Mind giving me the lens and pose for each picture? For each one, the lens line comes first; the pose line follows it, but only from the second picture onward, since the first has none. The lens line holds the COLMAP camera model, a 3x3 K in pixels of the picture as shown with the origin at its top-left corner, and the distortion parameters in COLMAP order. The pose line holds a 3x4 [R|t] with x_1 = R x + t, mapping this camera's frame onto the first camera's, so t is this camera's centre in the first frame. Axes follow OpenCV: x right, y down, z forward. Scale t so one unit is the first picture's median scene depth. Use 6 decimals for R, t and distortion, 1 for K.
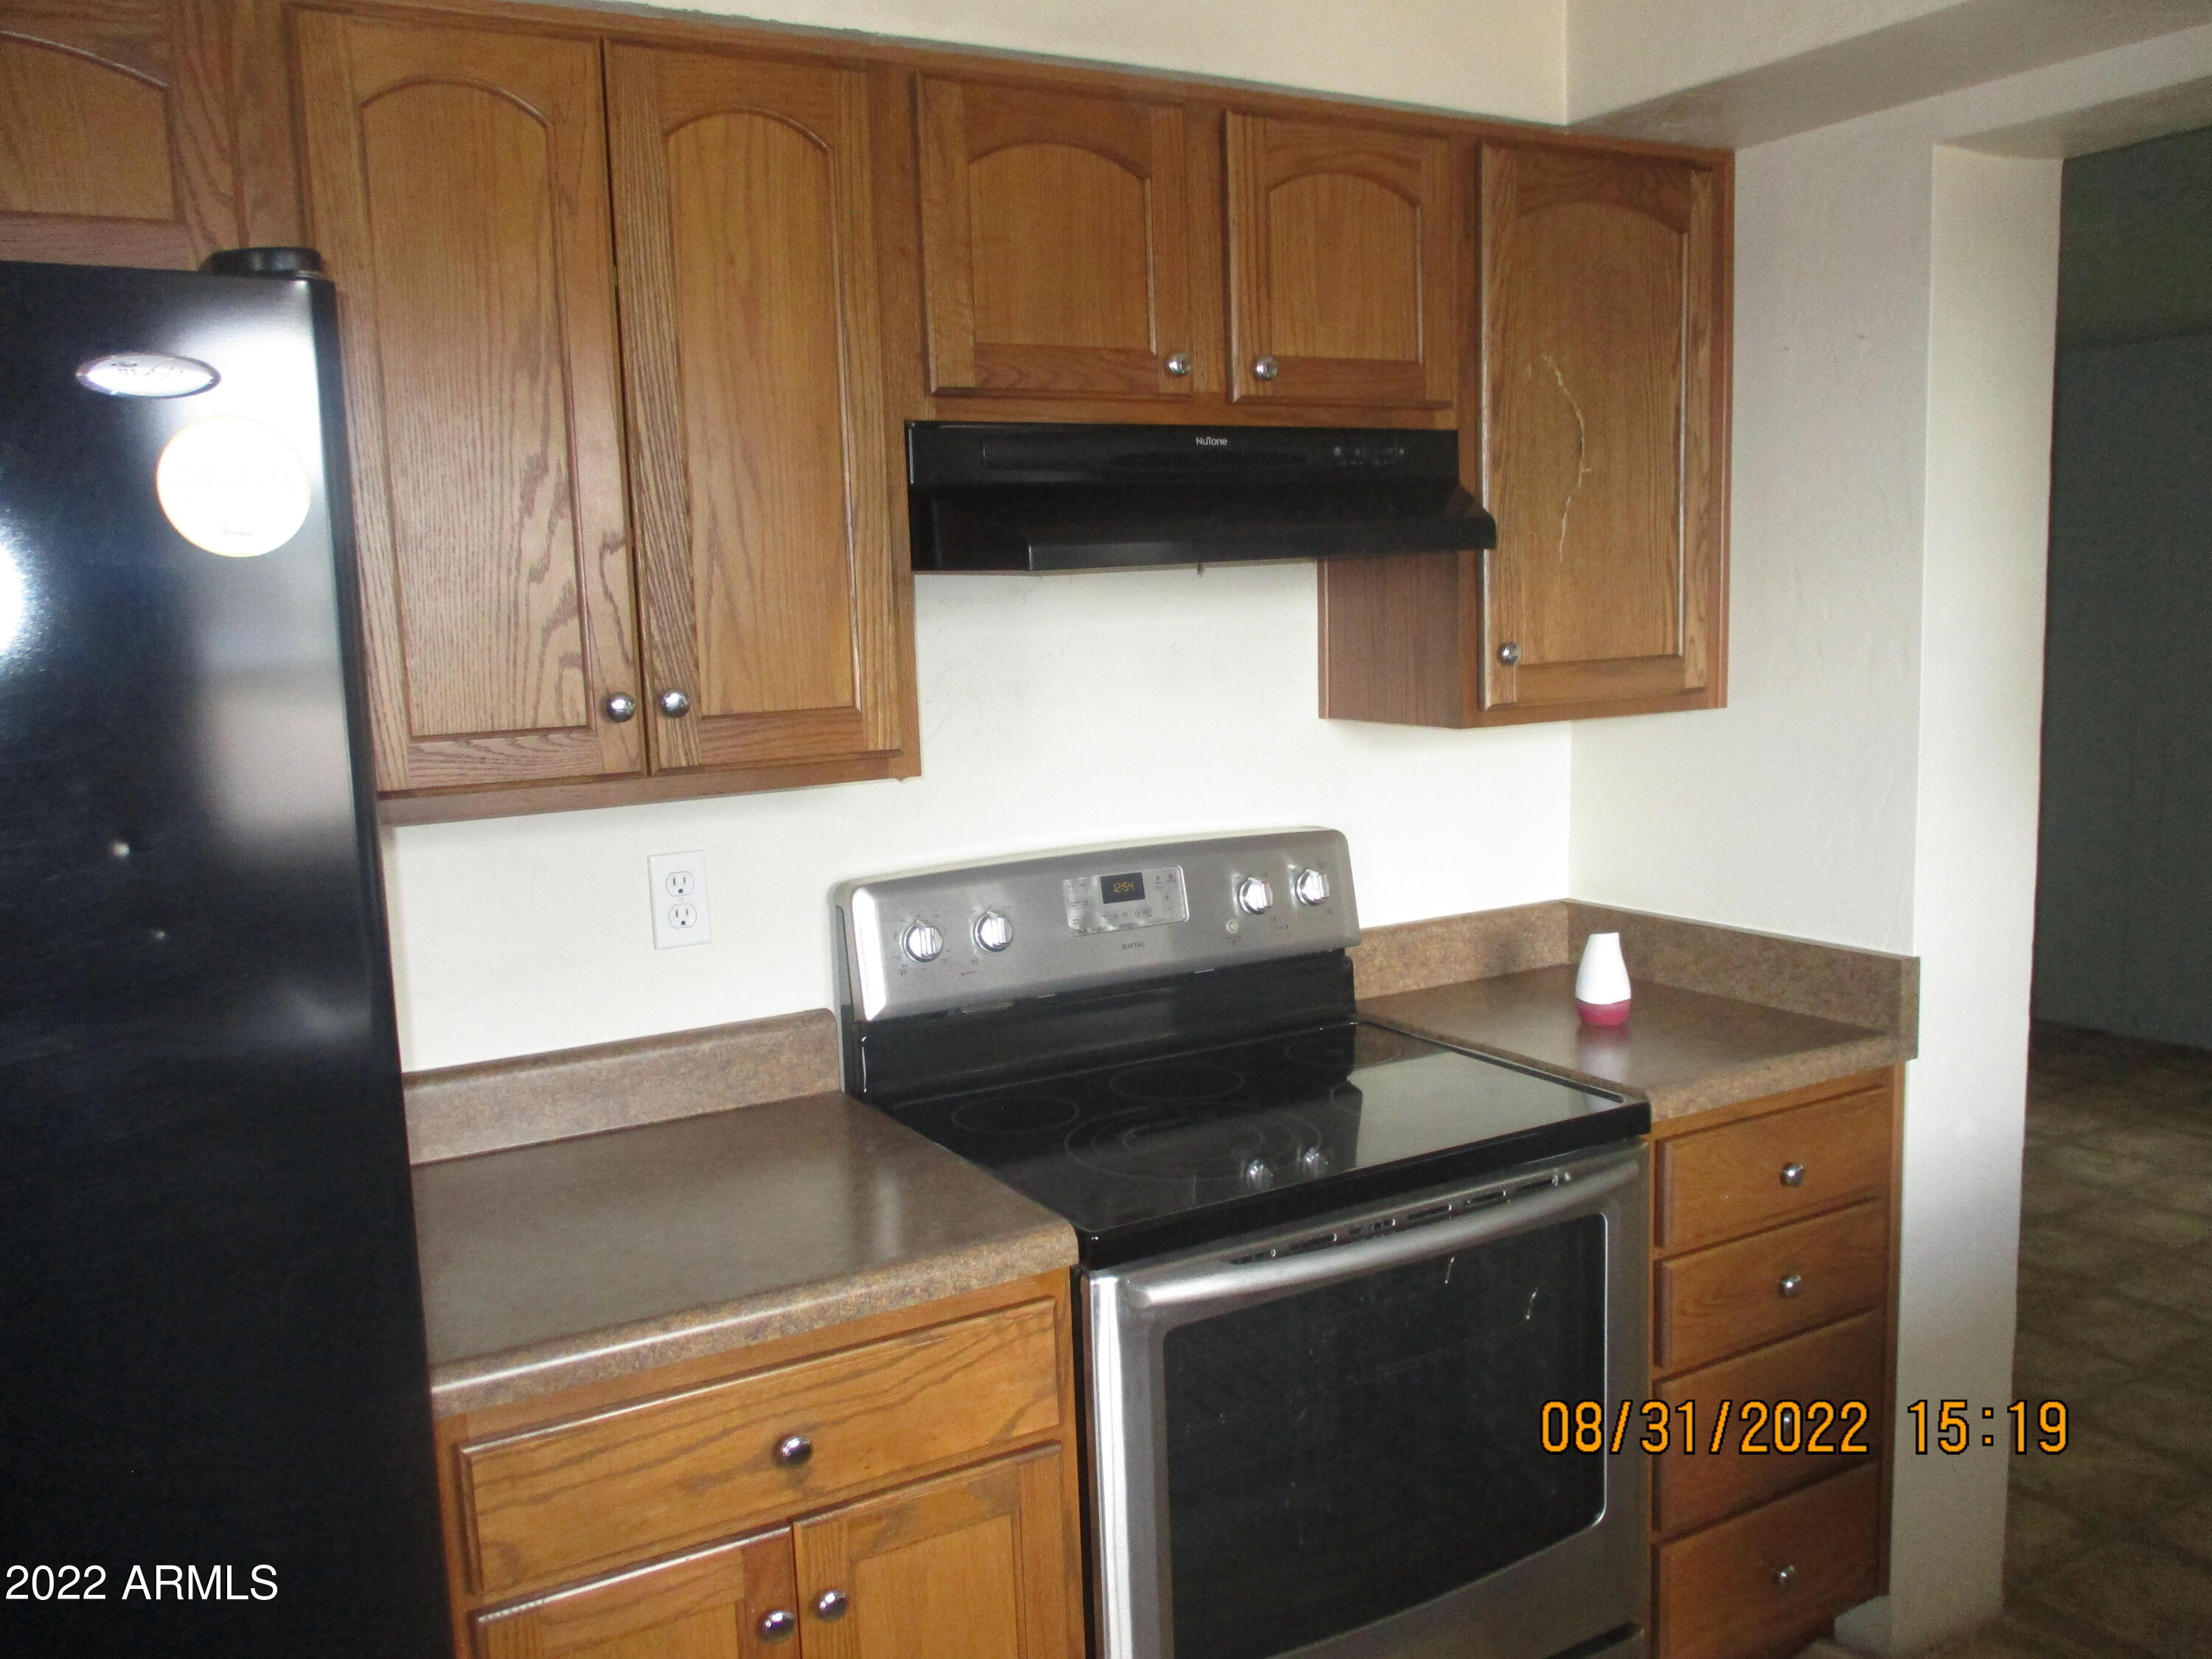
lens RADIAL K [[1835.4, 0, 1109.0], [0, 1835.4, 830.3], [0, 0, 1]] dist [-0.028113, 0.007682]
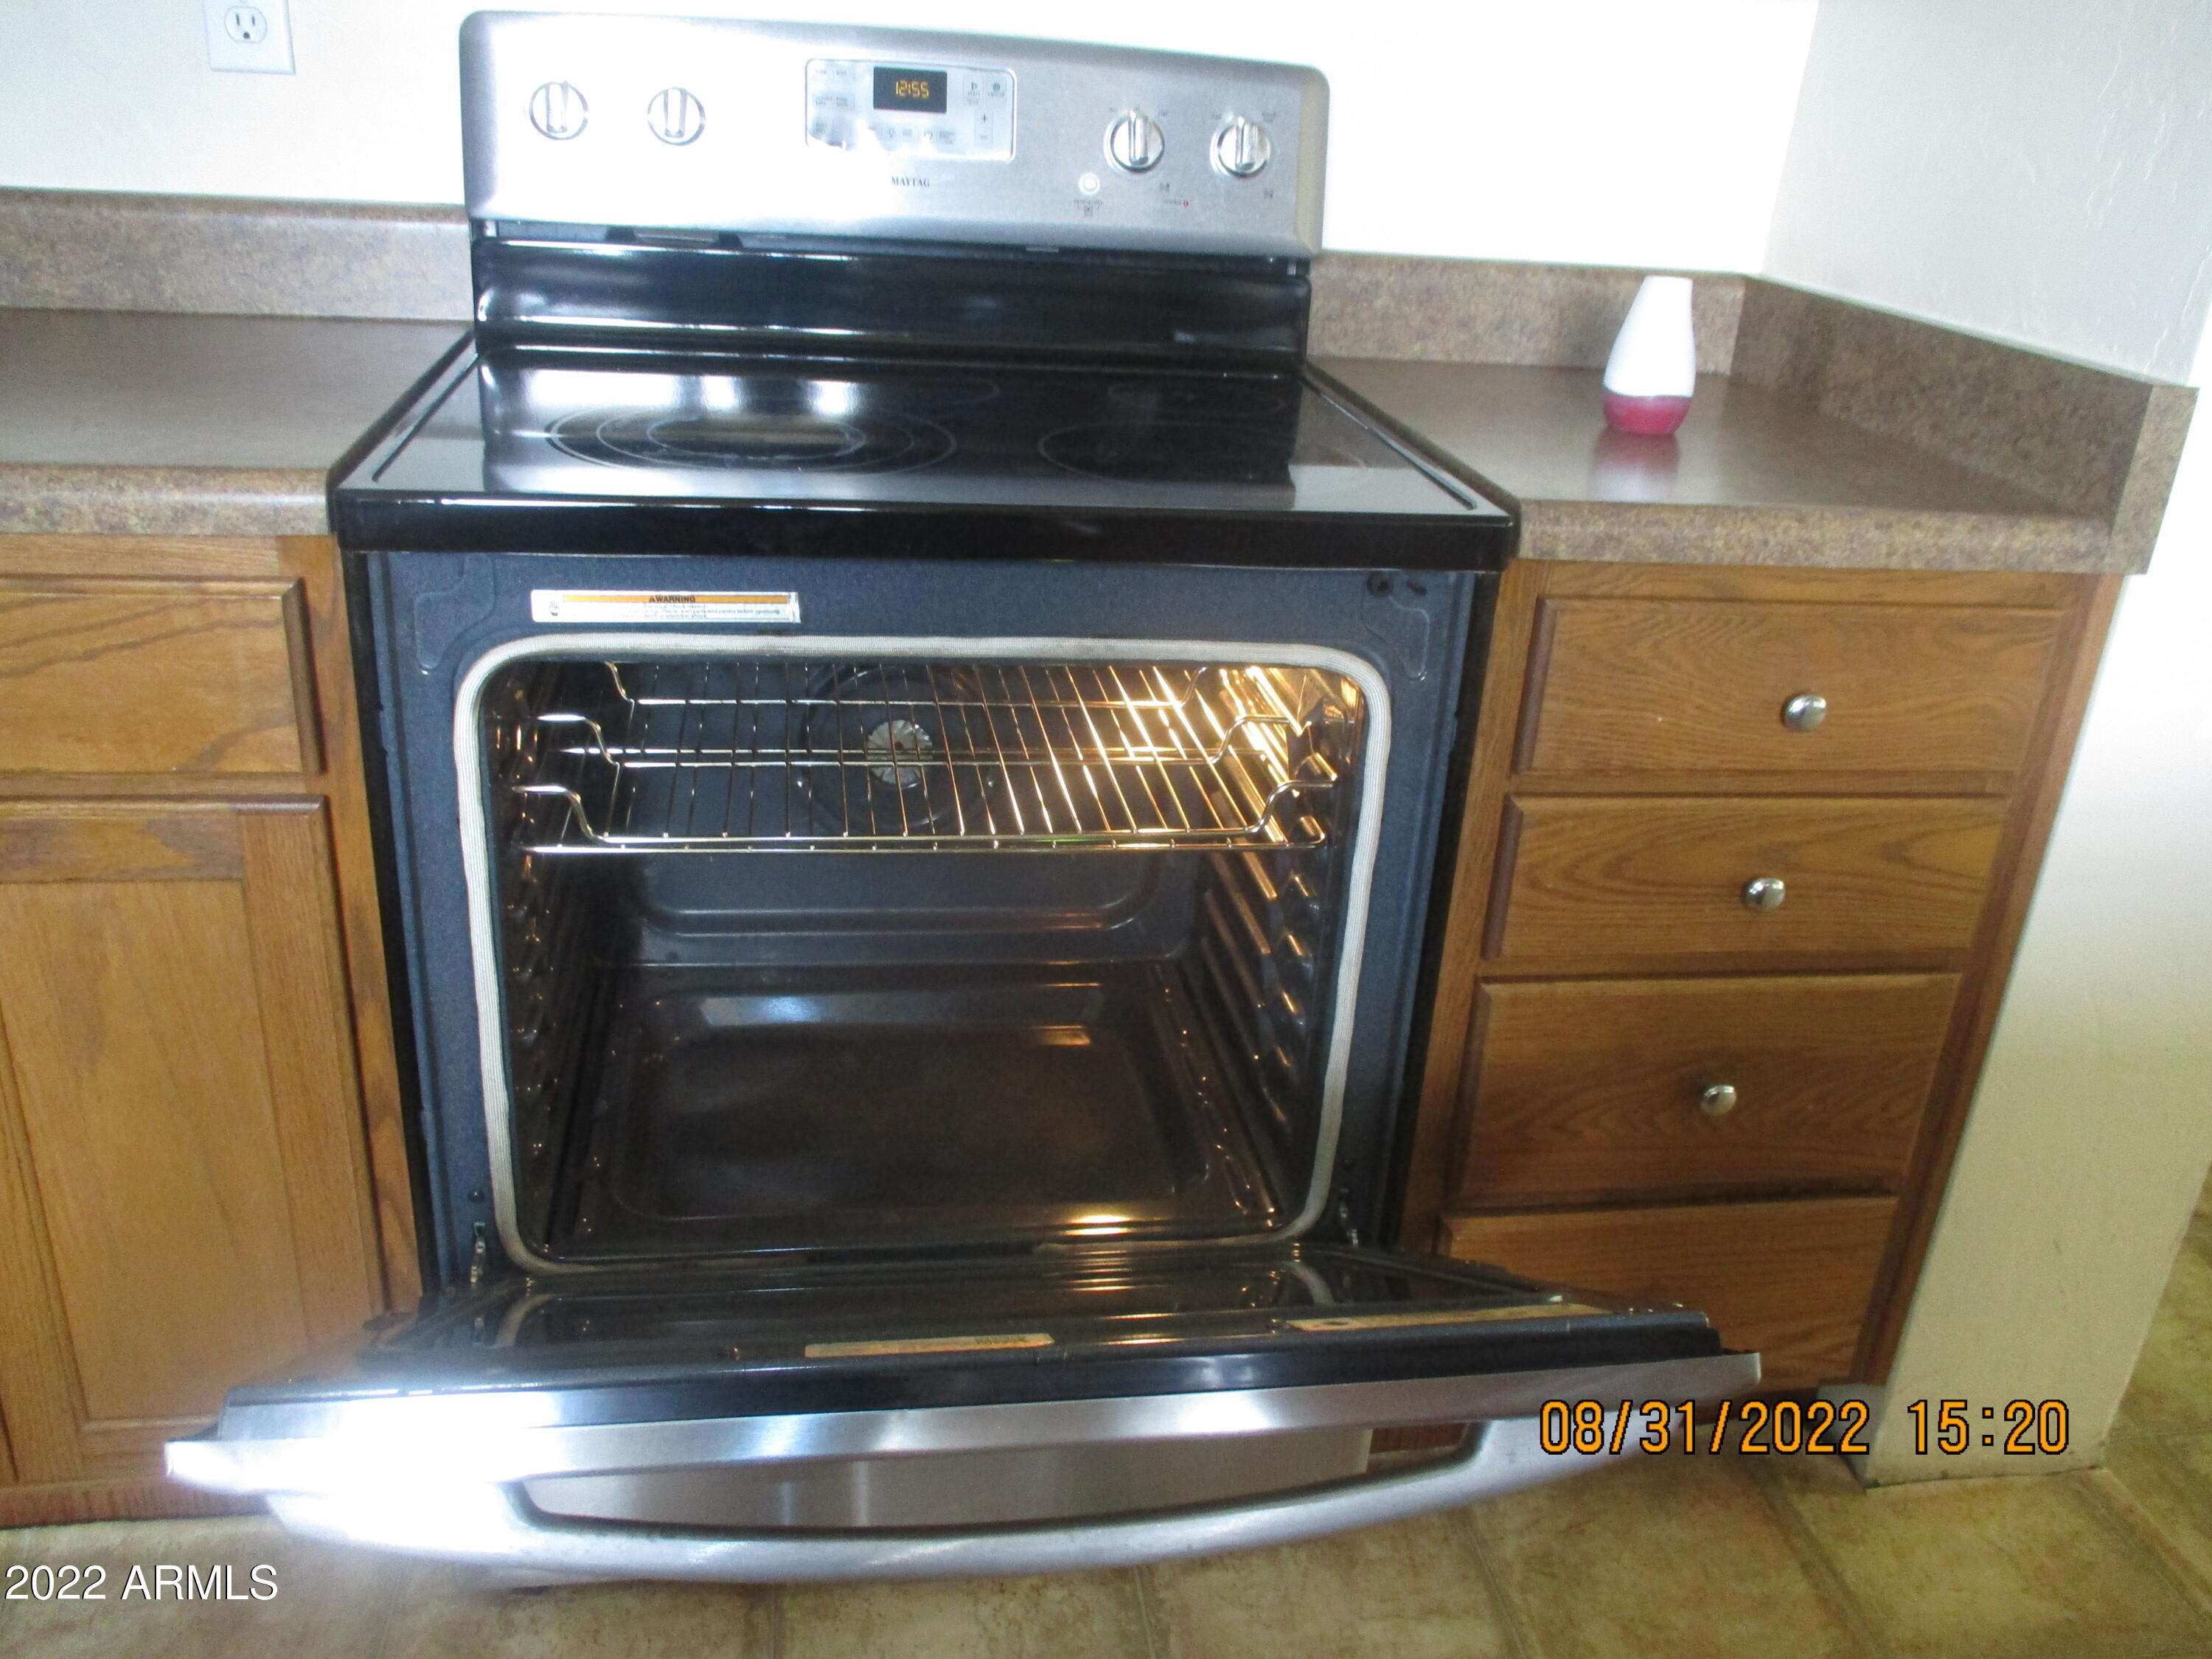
lens RADIAL K [[1835.4, 0, 1104.7], [0, 1835.4, 829.4], [0, 0, 1]] dist [-0.028113, 0.007682]
pose [[0.928415, 0.229944, -0.291841, 0.326741], [-0.142507, 0.945789, 0.291849, 0.081351], [0.343128, -0.229368, 0.910853, 0.364813]]
